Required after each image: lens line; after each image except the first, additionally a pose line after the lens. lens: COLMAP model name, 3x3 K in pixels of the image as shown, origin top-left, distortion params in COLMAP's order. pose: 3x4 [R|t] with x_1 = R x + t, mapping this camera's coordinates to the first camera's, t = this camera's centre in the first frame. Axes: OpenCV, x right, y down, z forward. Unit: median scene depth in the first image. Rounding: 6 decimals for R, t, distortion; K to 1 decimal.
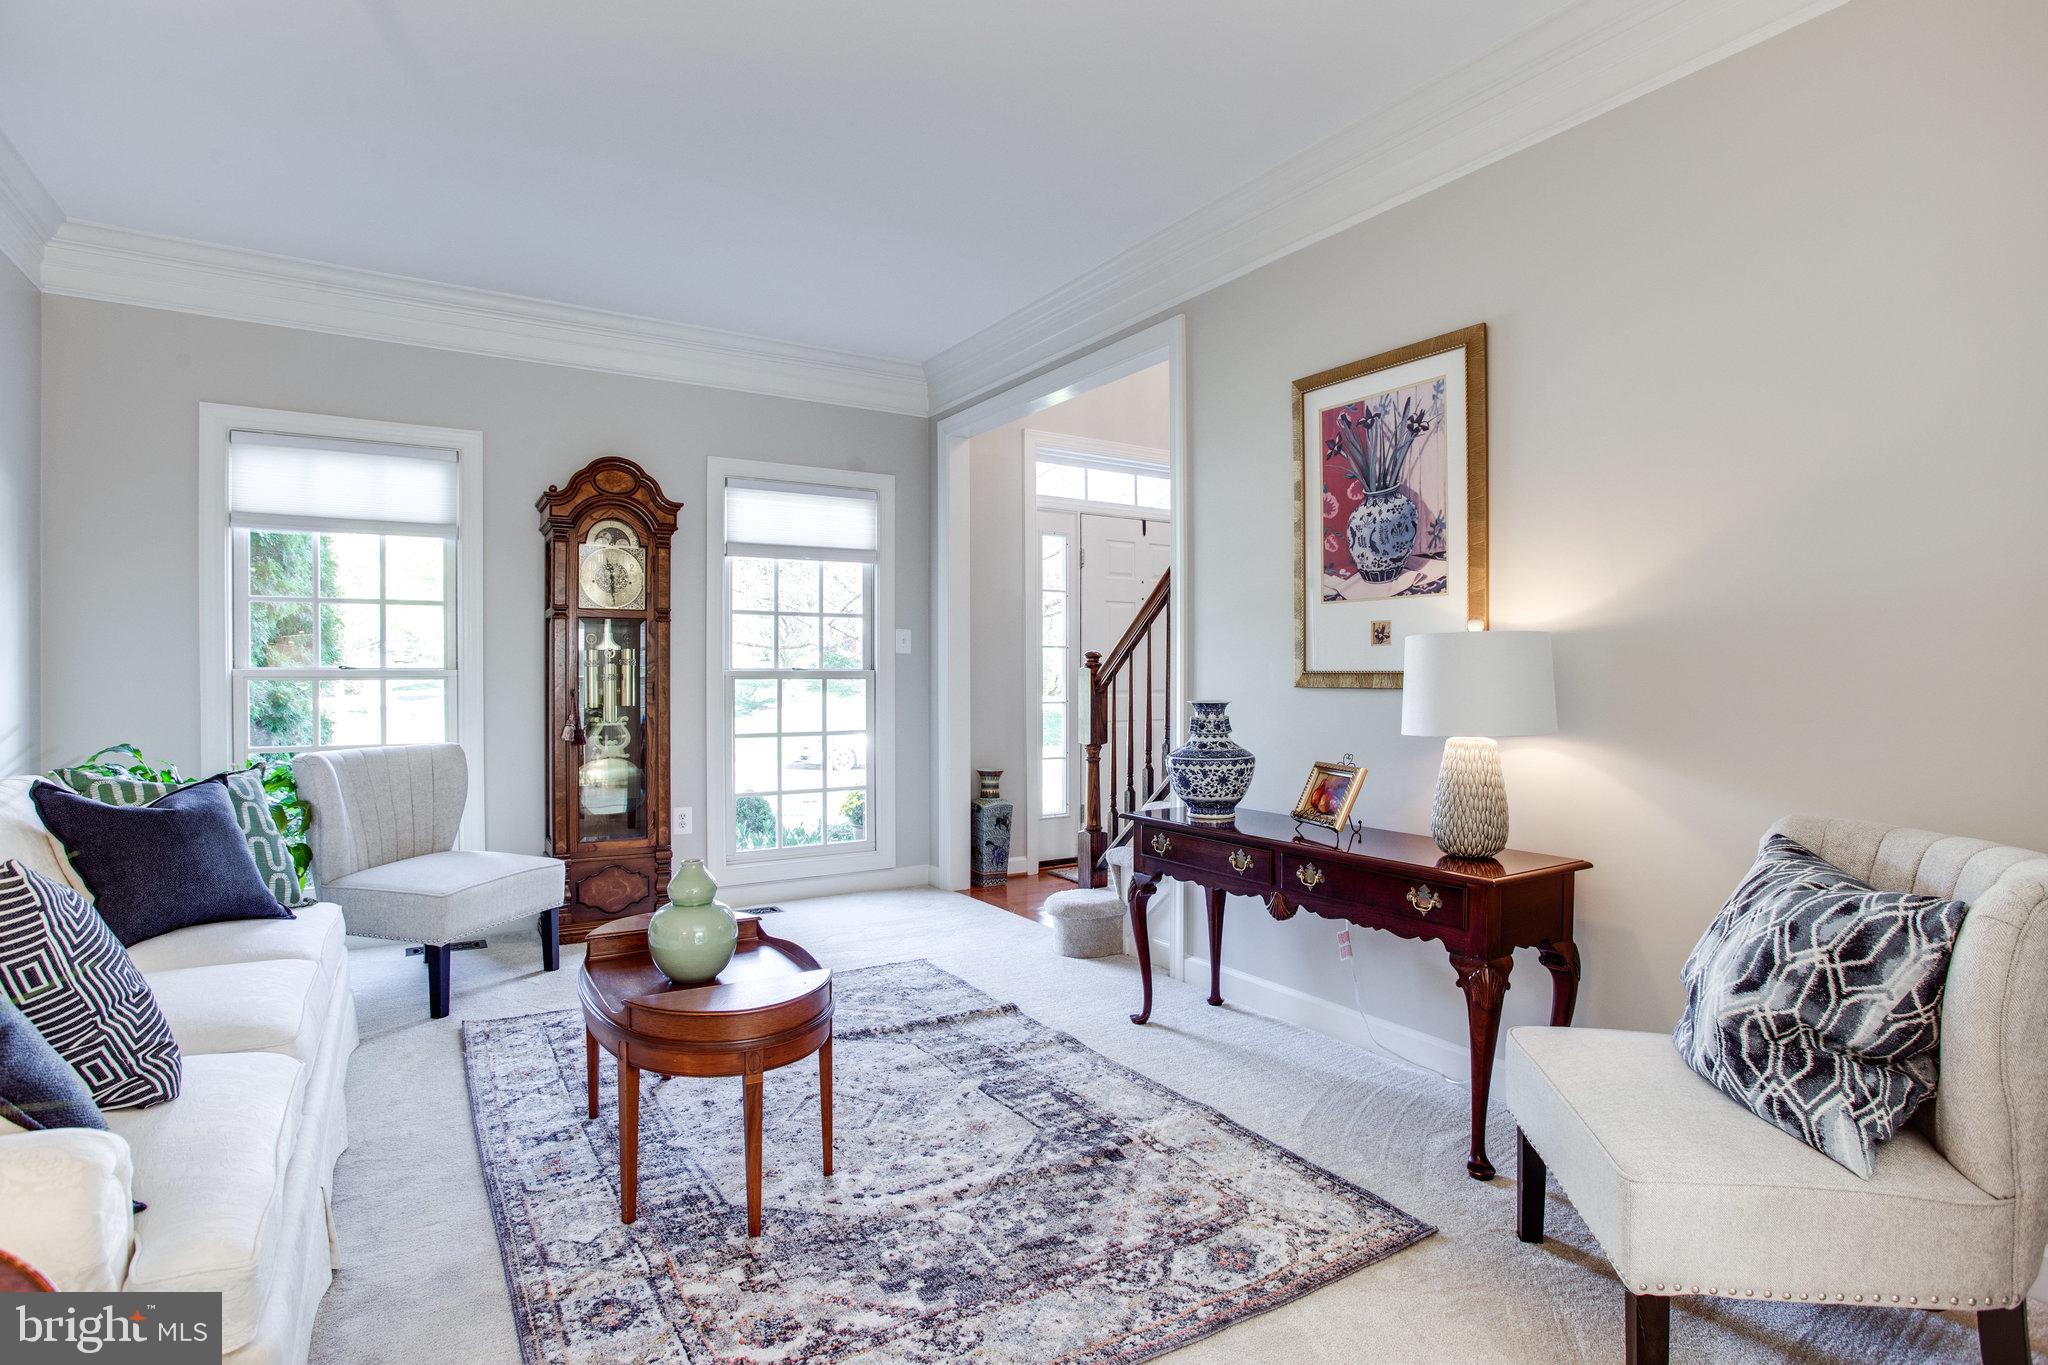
lens RADIAL K [[1031.4, 0, 1029.4], [0, 1031.4, 666.4], [0, 0, 1]] dist [0.016524, 0.004566]
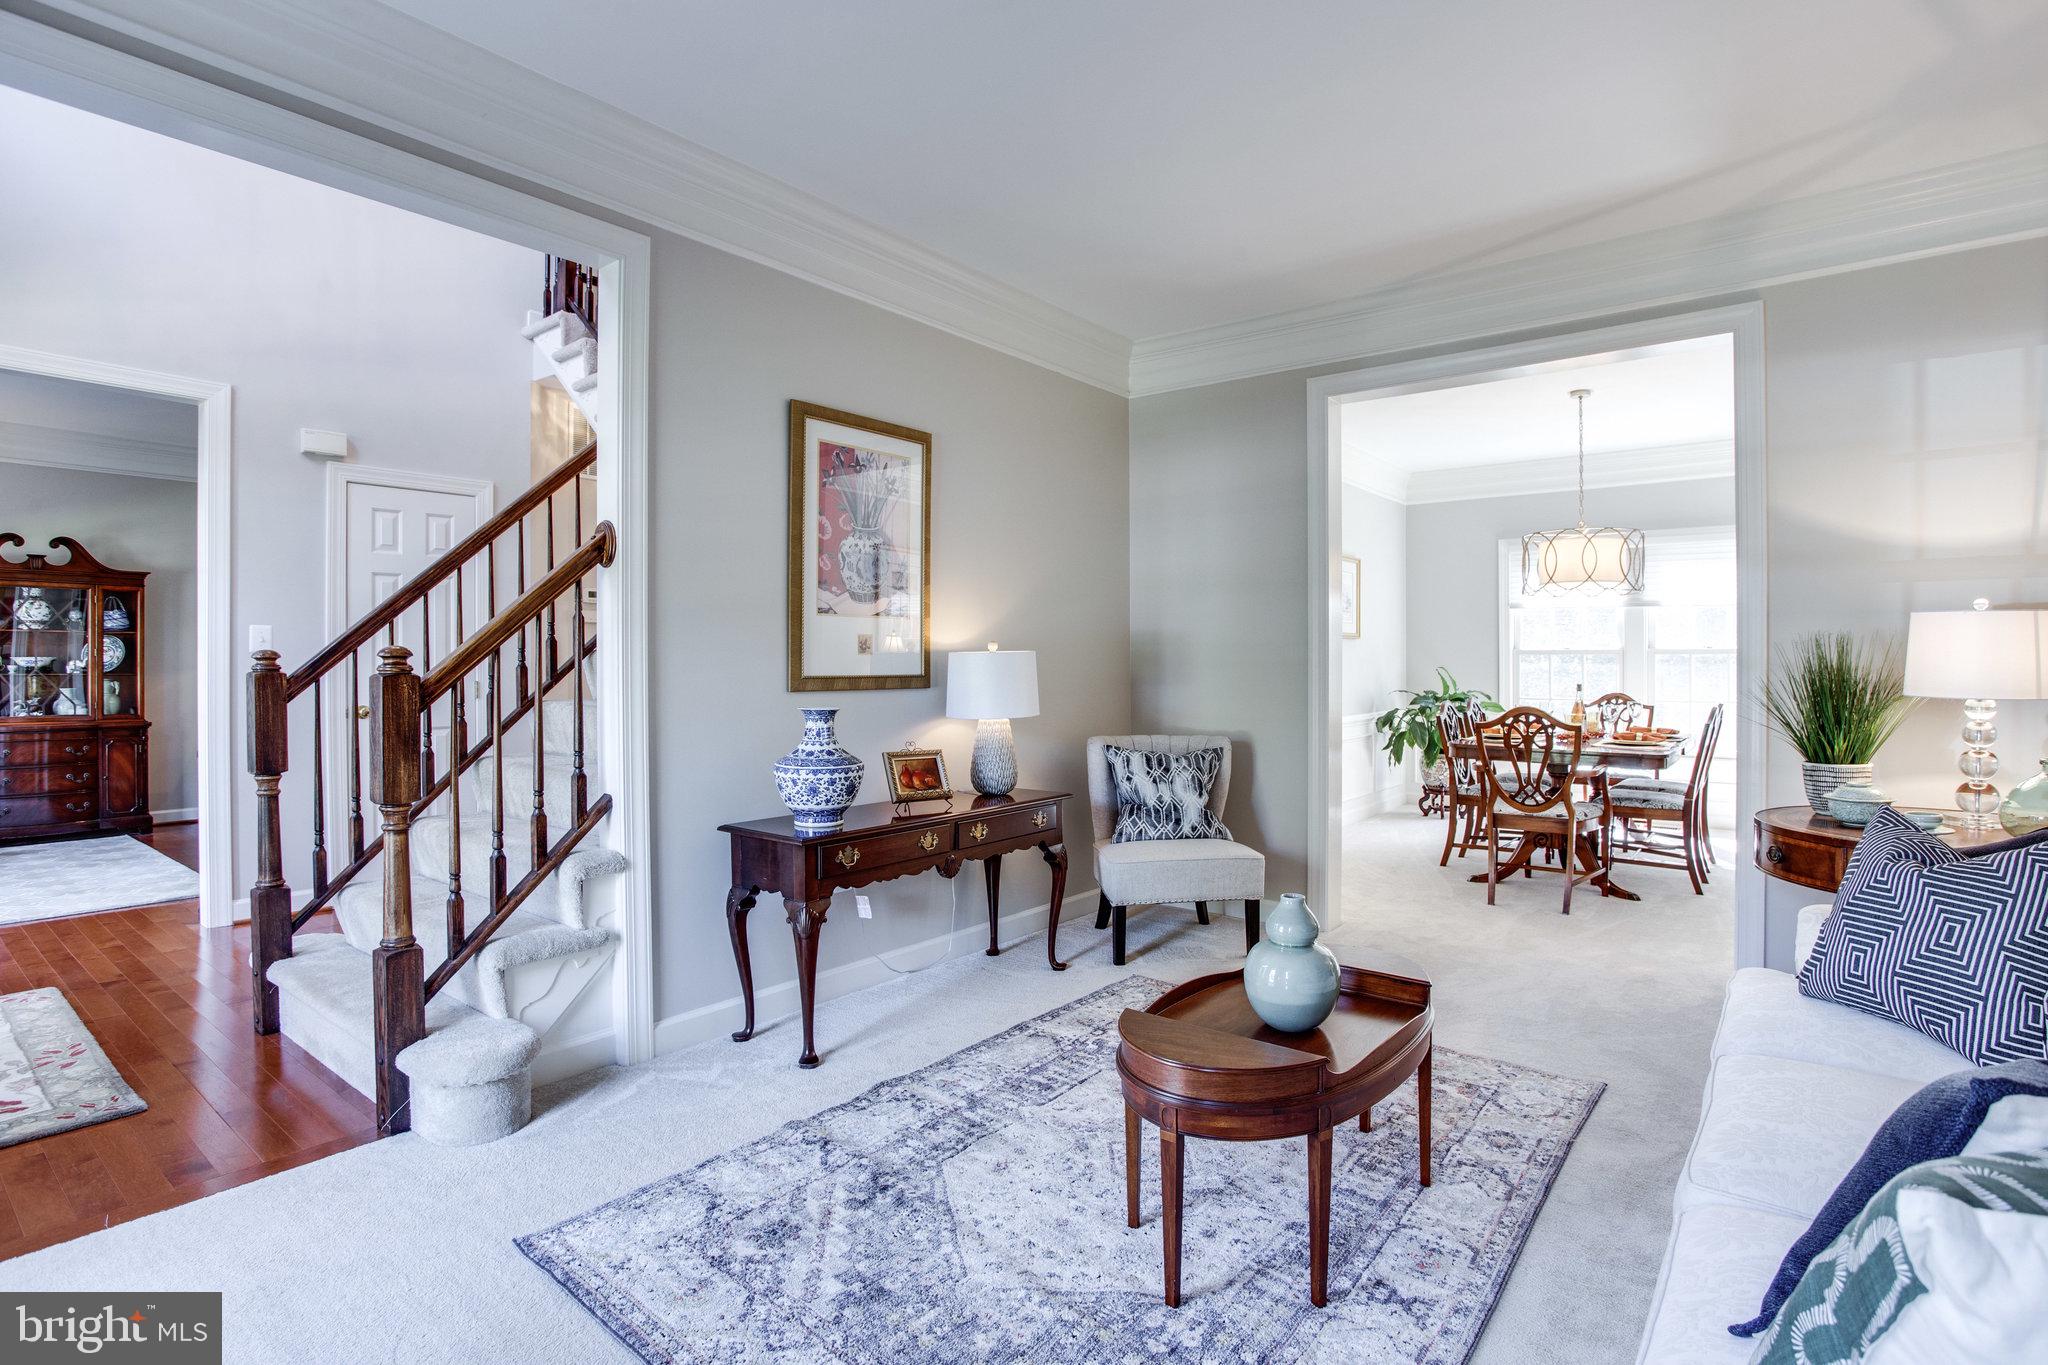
lens RADIAL K [[1031.4, 0, 1023.3], [0, 1031.4, 677.9], [0, 0, 1]] dist [0.016524, 0.004566]
pose [[-0.316218, -0.019686, 0.948482, -0.860042], [-0.007301, 0.999806, 0.018317, -0.016018], [-0.948658, -0.001133, -0.316300, 1.178217]]
